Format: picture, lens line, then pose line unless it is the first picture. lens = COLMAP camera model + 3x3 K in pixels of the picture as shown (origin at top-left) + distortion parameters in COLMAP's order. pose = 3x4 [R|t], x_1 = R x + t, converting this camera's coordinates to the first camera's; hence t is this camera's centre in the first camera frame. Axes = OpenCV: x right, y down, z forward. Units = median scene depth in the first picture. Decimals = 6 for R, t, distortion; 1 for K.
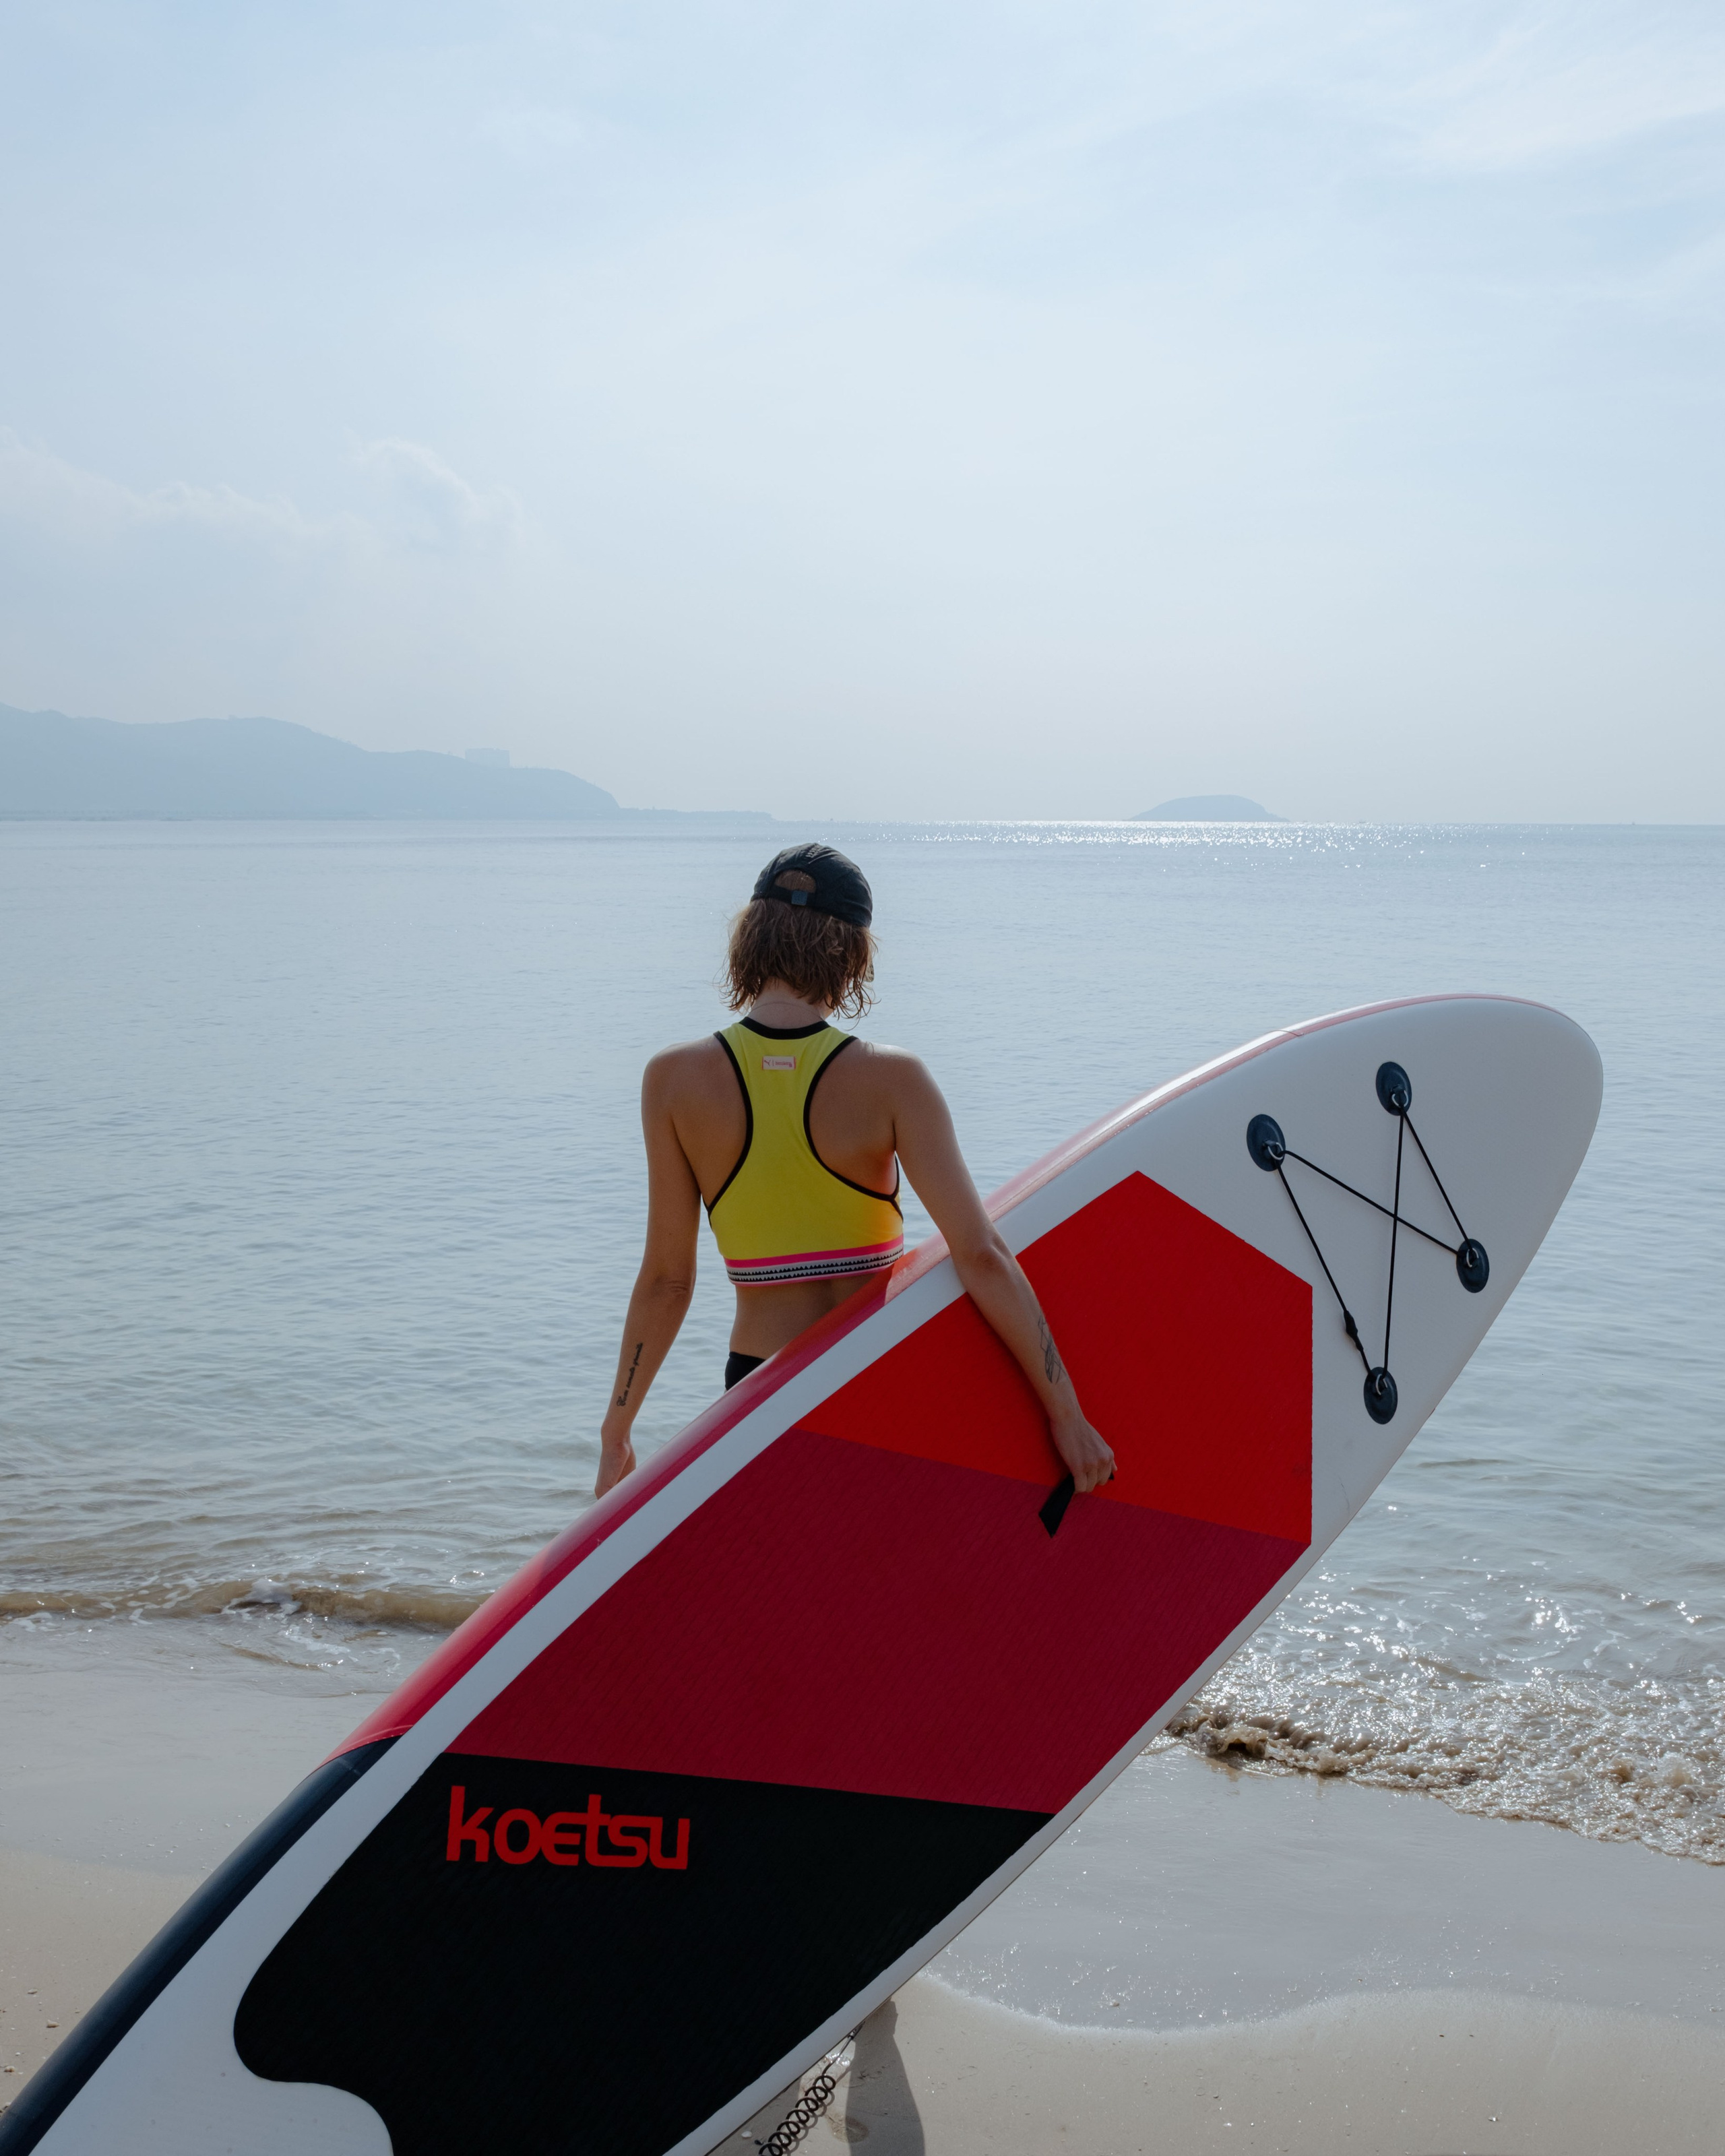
lens RADIAL K [[2338.1, 0, 861.9], [0, 2338.1, 1082.6], [0, 0, 1]] dist [-0.012740, 0.000000]
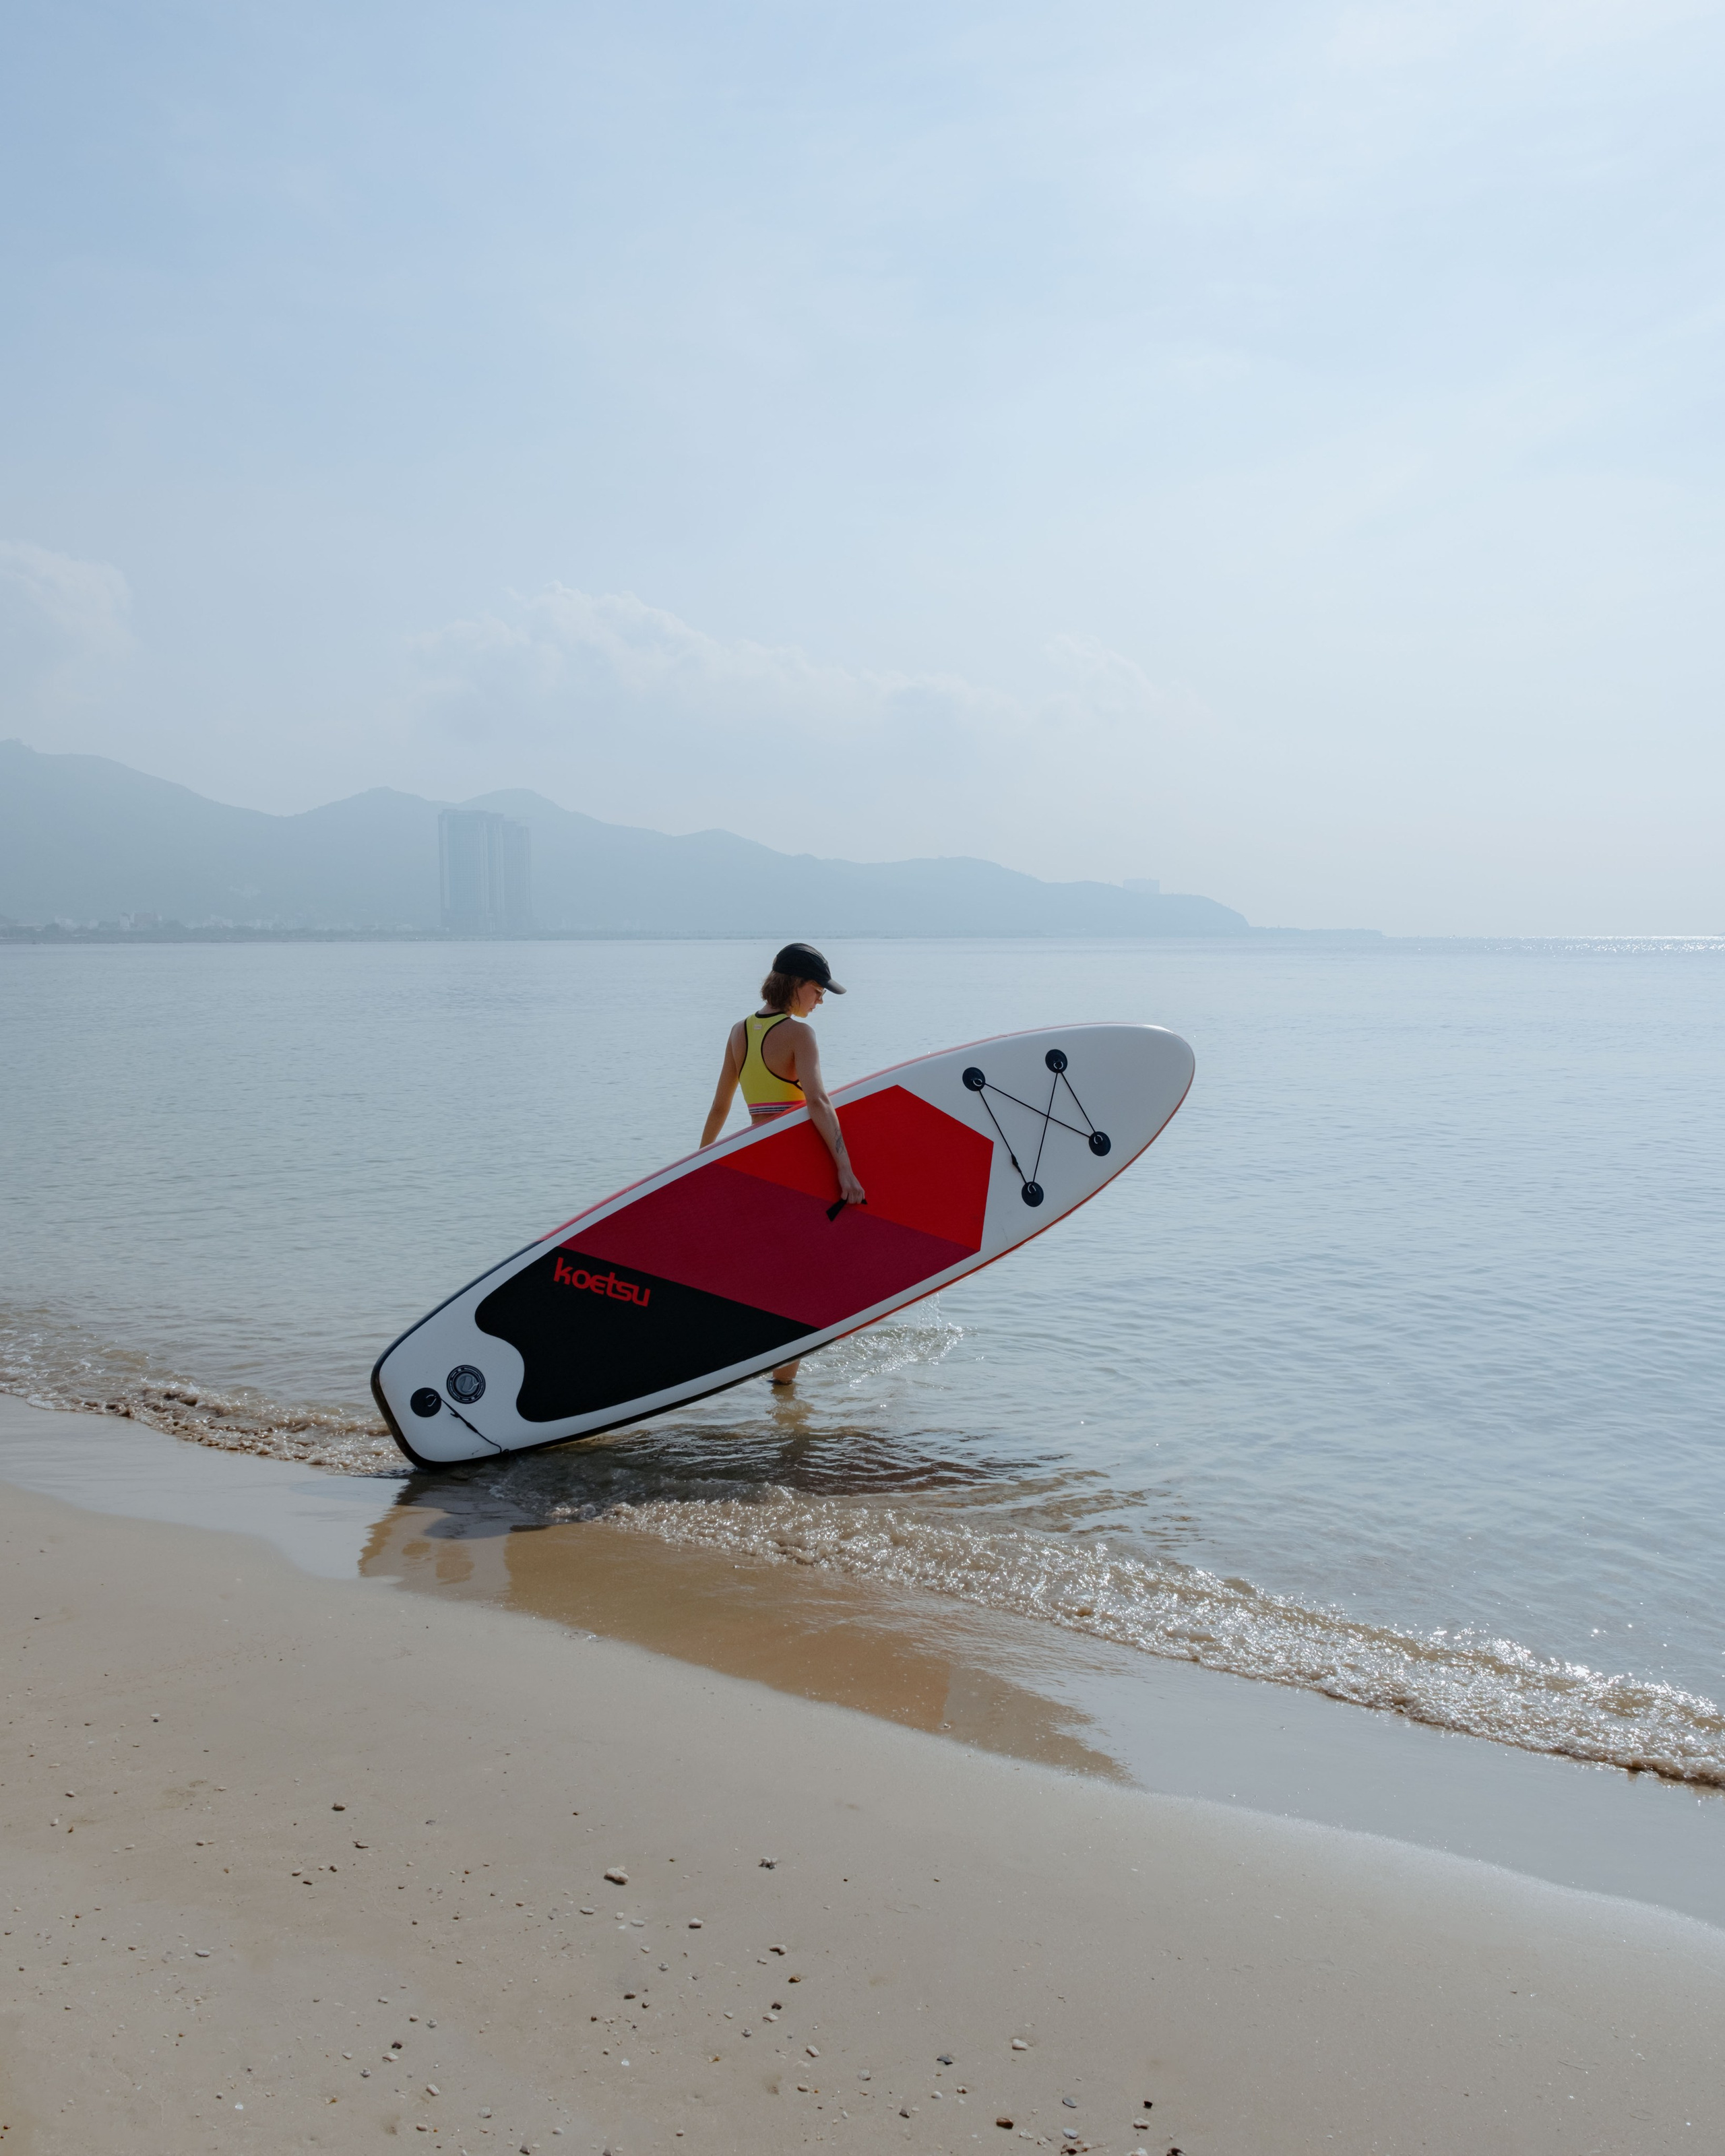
lens RADIAL K [[2338.1, 0, 862.9], [0, 2338.1, 1073.5], [0, 0, 1]] dist [-0.012740, 0.000000]
pose [[0.928031, 0.026675, -0.371548, 0.925797], [-0.046048, 0.997997, -0.043366, 0.125591], [0.369647, 0.057354, 0.927400, -1.183880]]
